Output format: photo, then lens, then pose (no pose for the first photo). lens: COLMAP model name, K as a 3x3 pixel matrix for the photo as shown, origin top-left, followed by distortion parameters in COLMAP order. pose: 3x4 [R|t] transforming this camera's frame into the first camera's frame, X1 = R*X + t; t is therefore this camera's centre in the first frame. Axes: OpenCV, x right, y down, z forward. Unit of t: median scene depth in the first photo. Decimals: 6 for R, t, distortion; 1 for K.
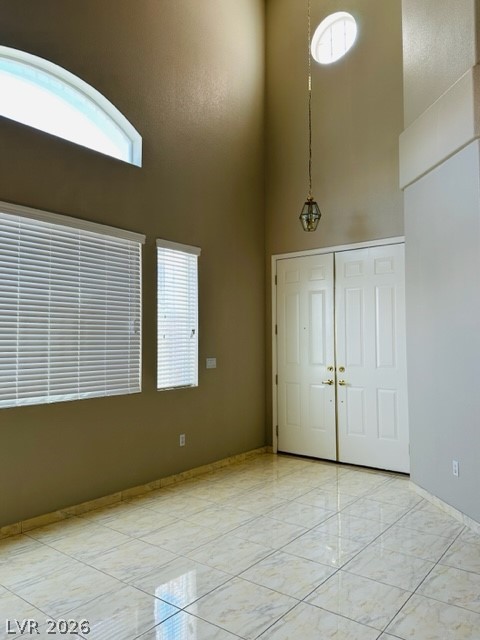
lens RADIAL K [[471.6, 0, 236.2], [0, 471.6, 319.5], [0, 0, 1]] dist [0.042018, -0.008199]
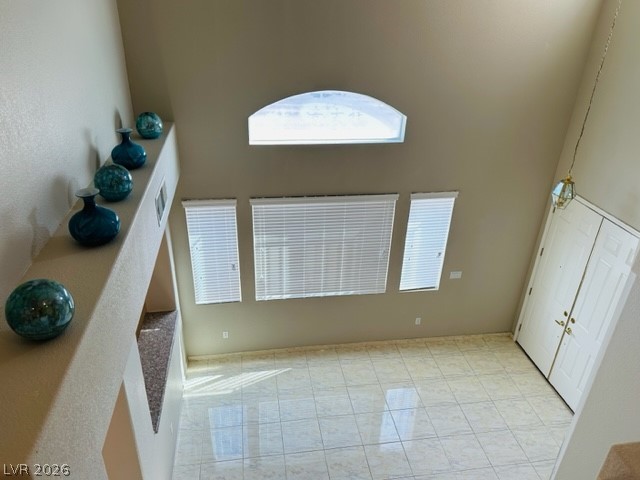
lens RADIAL K [[471.6, 0, 317.7], [0, 471.6, 241.7], [0, 0, 1]] dist [0.042018, -0.008199]
pose [[0.734221, 0.339169, -0.588120, 0.402281], [-0.012883, 0.873073, 0.487419, -0.615780], [0.678789, -0.350296, 0.645398, -0.036266]]
